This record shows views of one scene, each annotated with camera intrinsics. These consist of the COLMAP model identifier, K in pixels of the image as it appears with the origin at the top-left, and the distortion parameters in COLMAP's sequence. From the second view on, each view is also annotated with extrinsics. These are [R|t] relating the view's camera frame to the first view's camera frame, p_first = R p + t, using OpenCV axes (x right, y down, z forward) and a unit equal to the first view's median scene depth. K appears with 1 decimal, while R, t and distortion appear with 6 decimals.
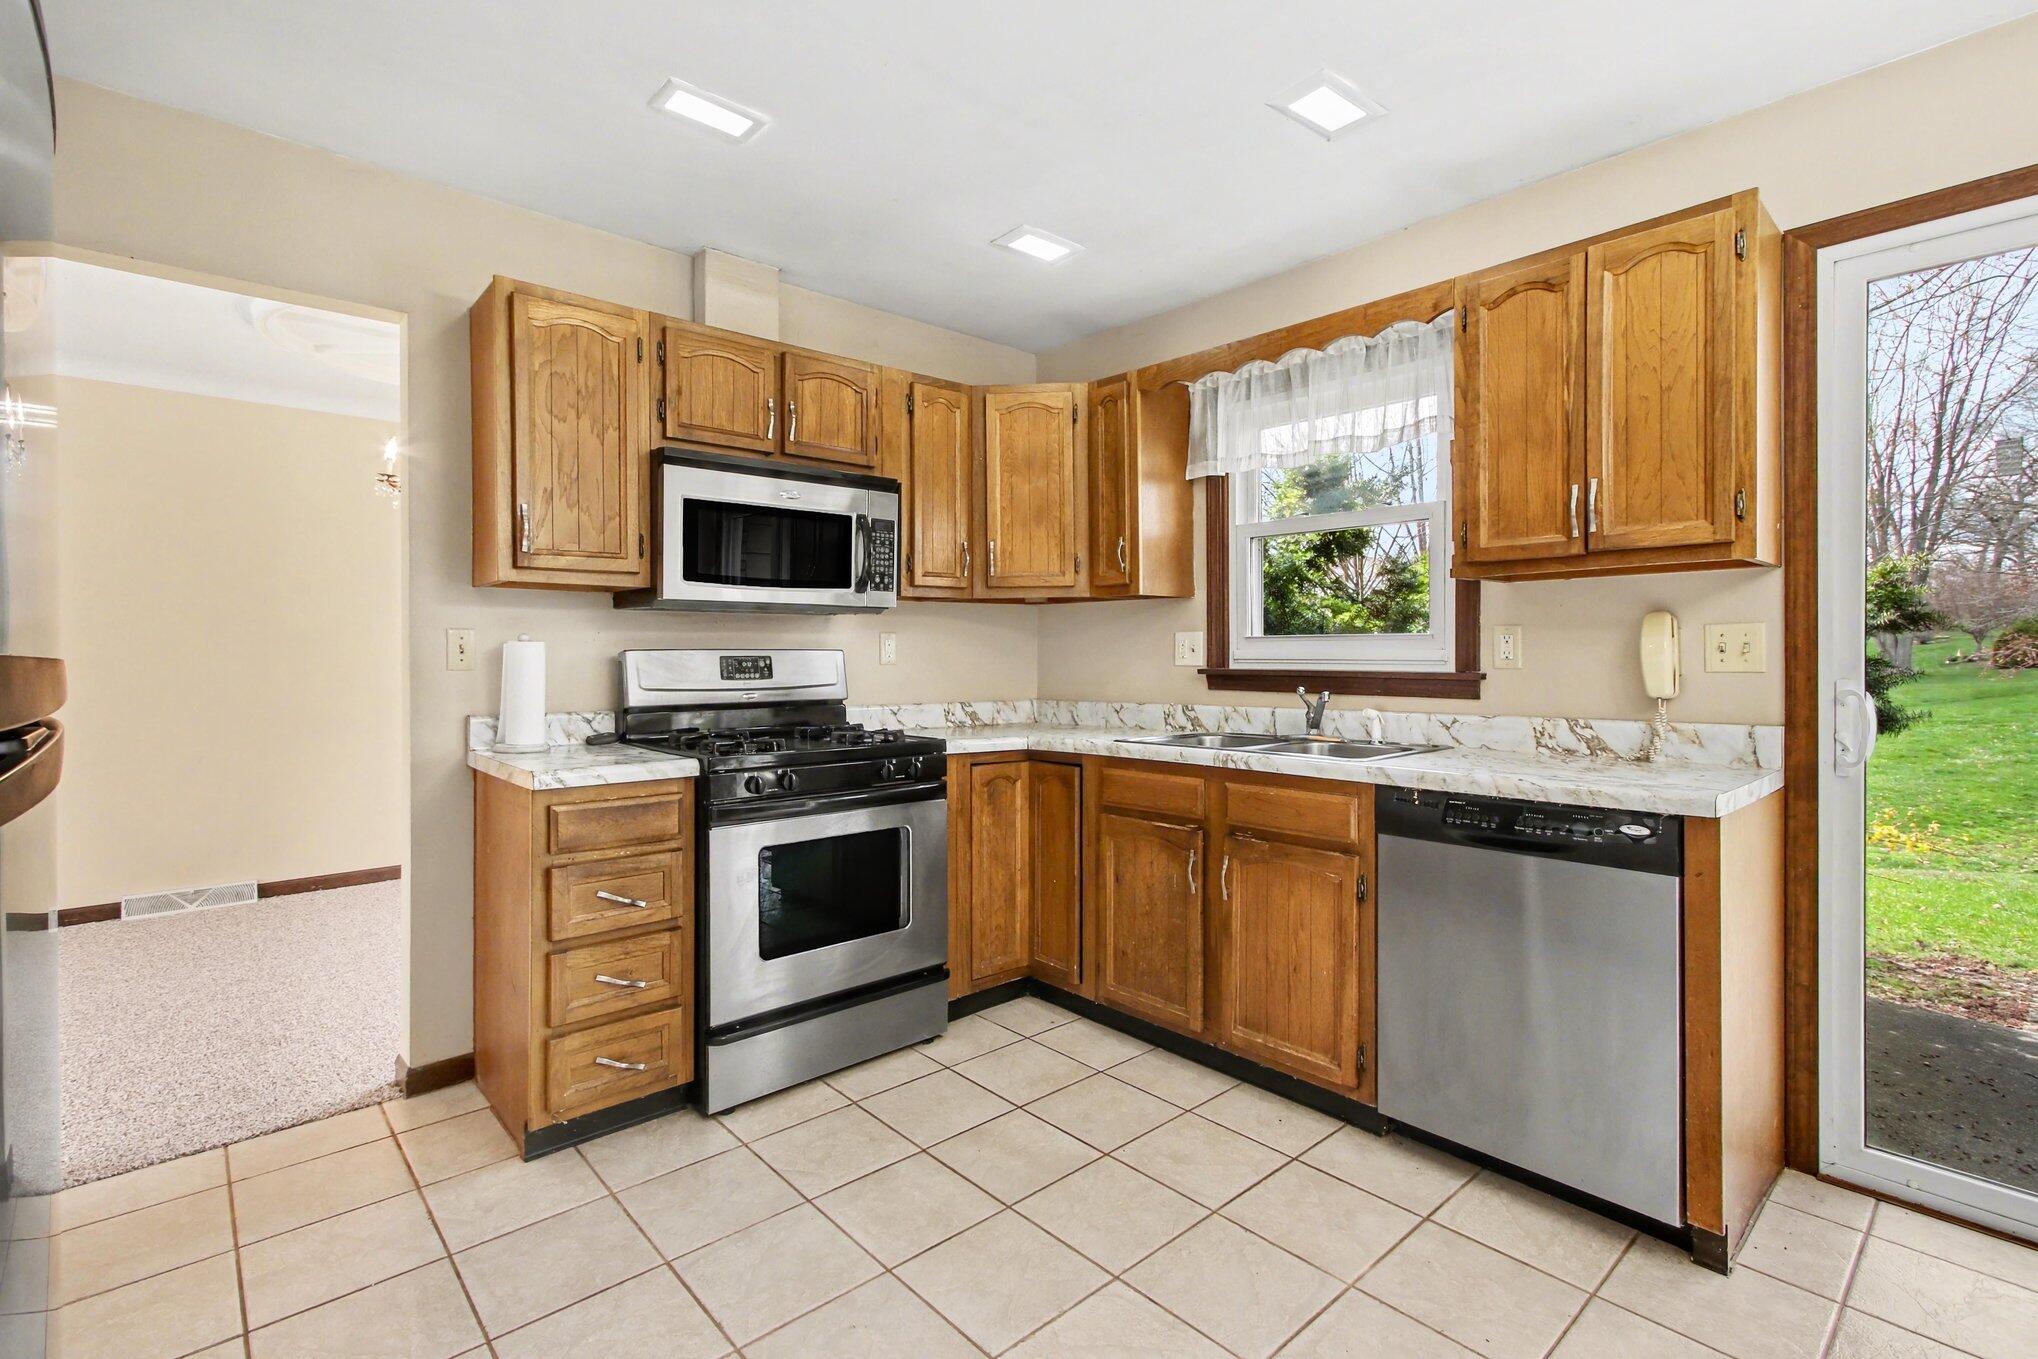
lens RADIAL K [[953.8, 0, 1020.8], [0, 953.8, 660.2], [0, 0, 1]] dist [0.001655, 0.000161]
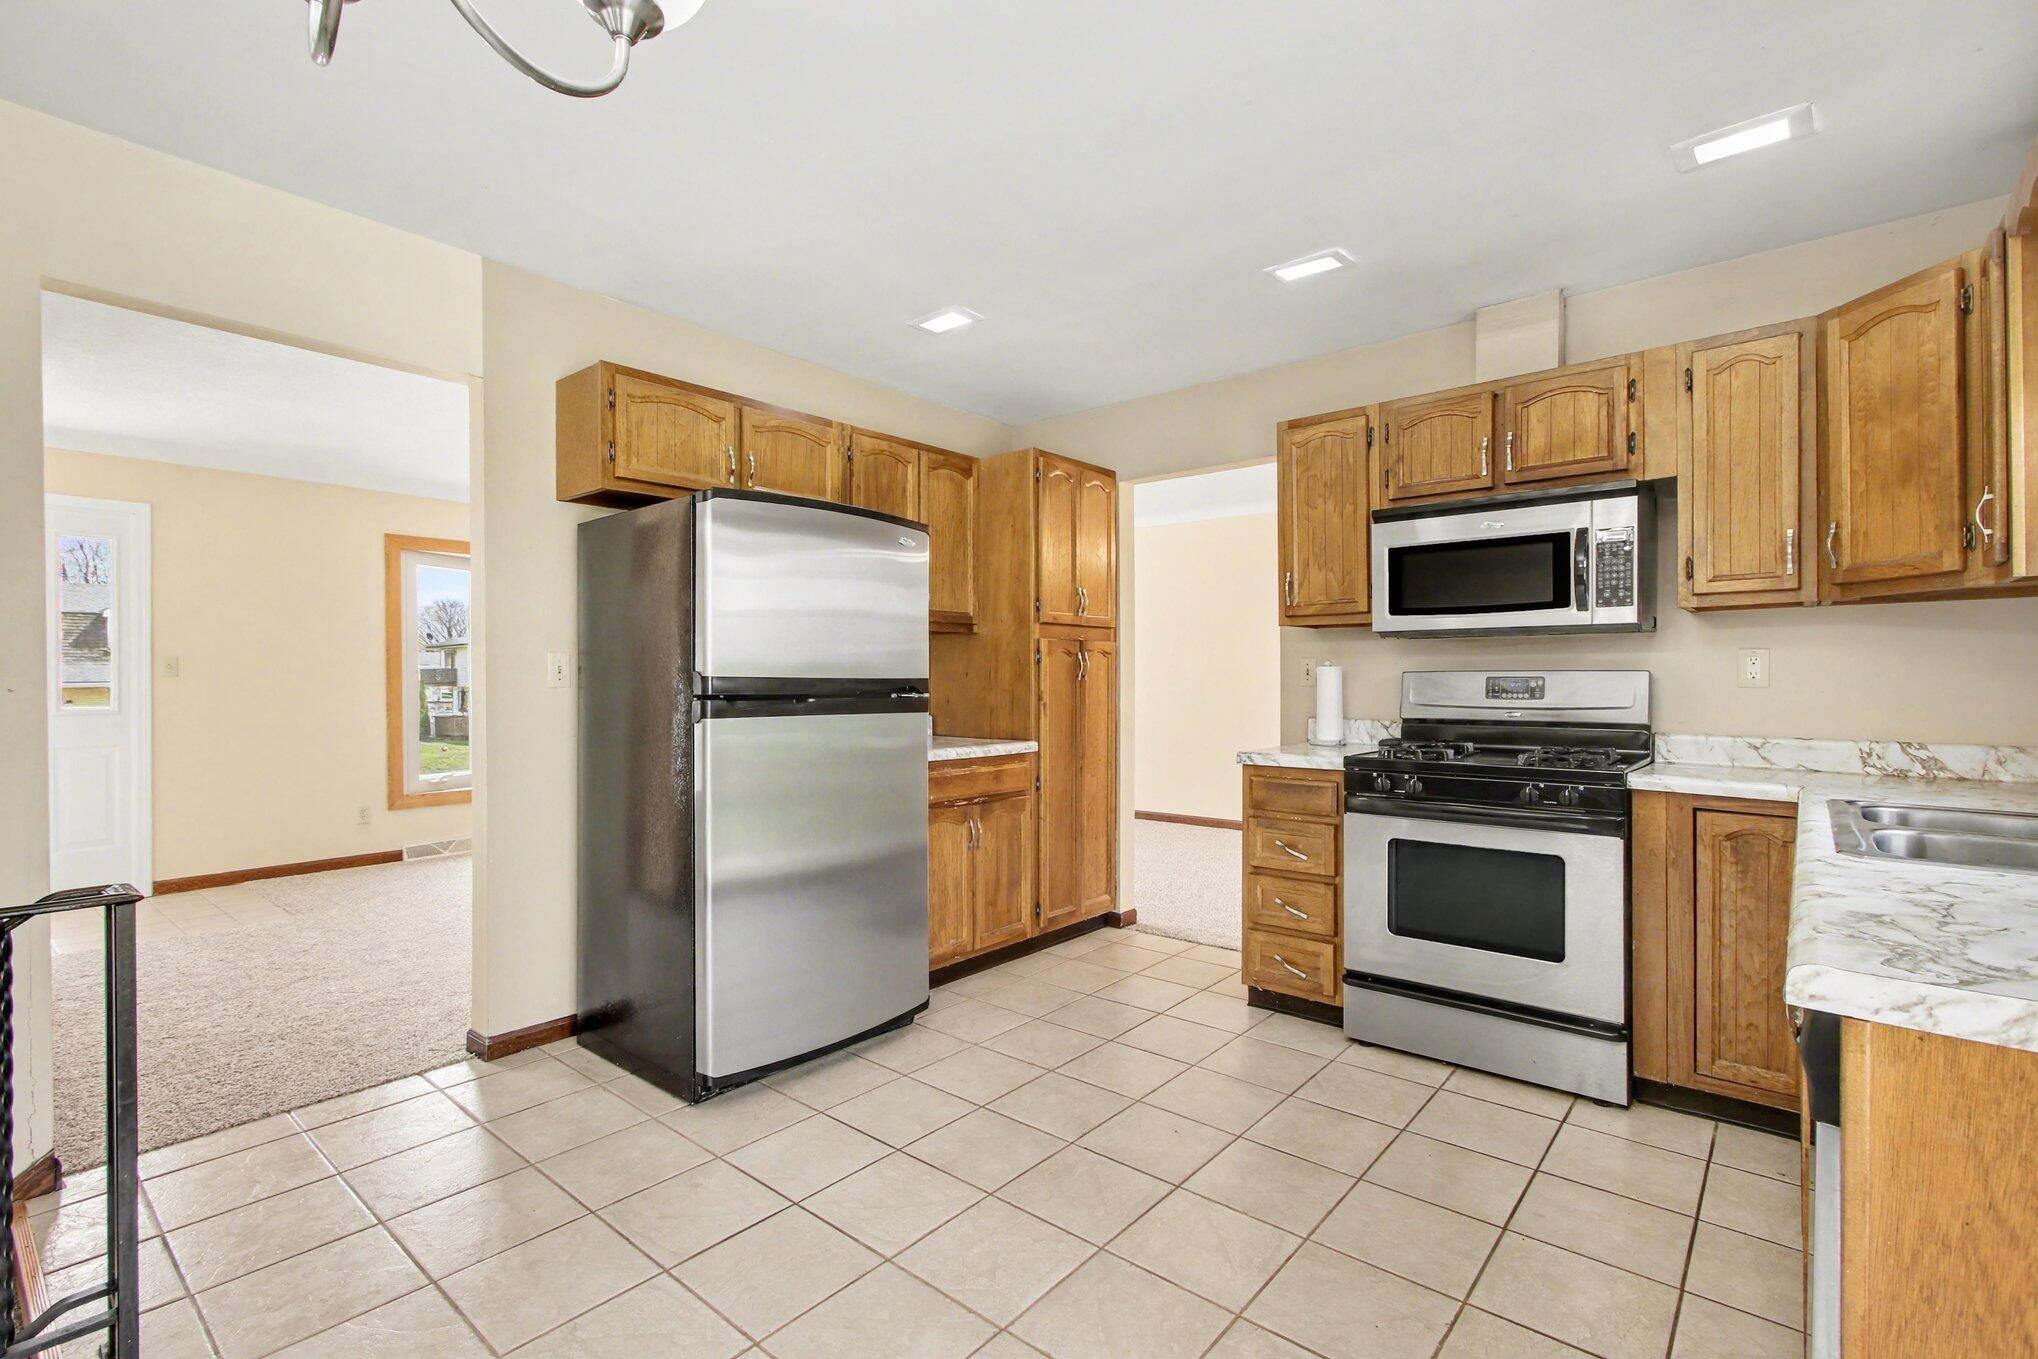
lens RADIAL K [[930.9, 0, 1018.3], [0, 930.9, 683.4], [0, 0, 1]] dist [0.001399, 0.000243]
pose [[0.135416, 0.007646, -0.990759, 0.709730], [-0.004047, 0.999966, 0.007164, -0.002612], [0.990781, 0.003039, 0.135442, 0.334317]]
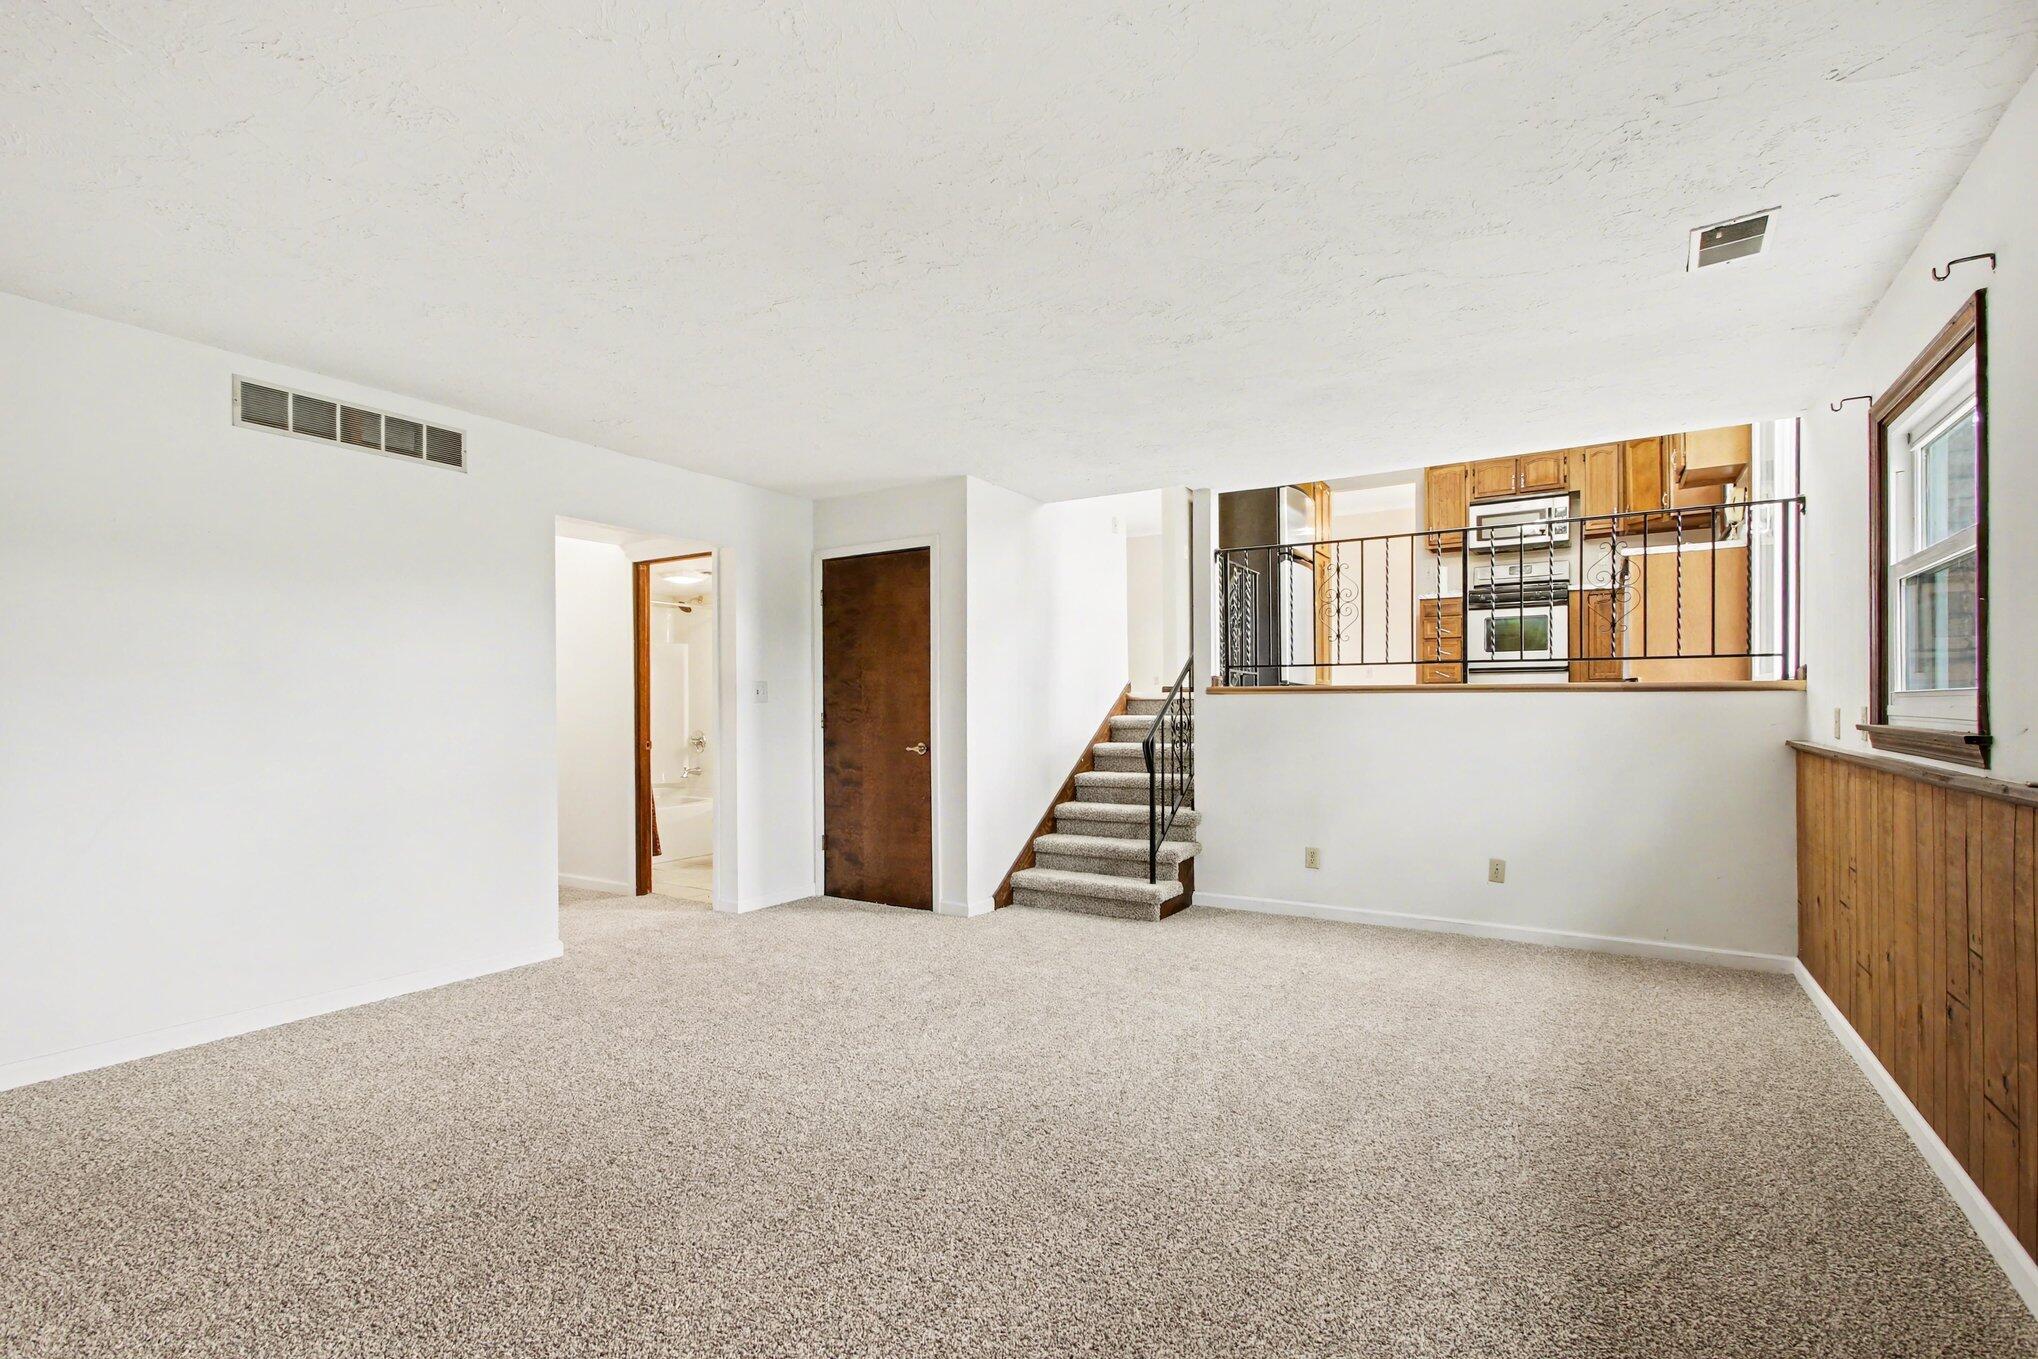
lens RADIAL K [[917.4, 0, 1028.2], [0, 917.4, 710.6], [0, 0, 1]] dist [-0.000929, -0.000093]
pose [[0.282175, 0.007633, -0.959333, 2.032899], [-0.003416, 0.999970, 0.006952, 0.437093], [0.959357, 0.001316, 0.282193, -1.234553]]
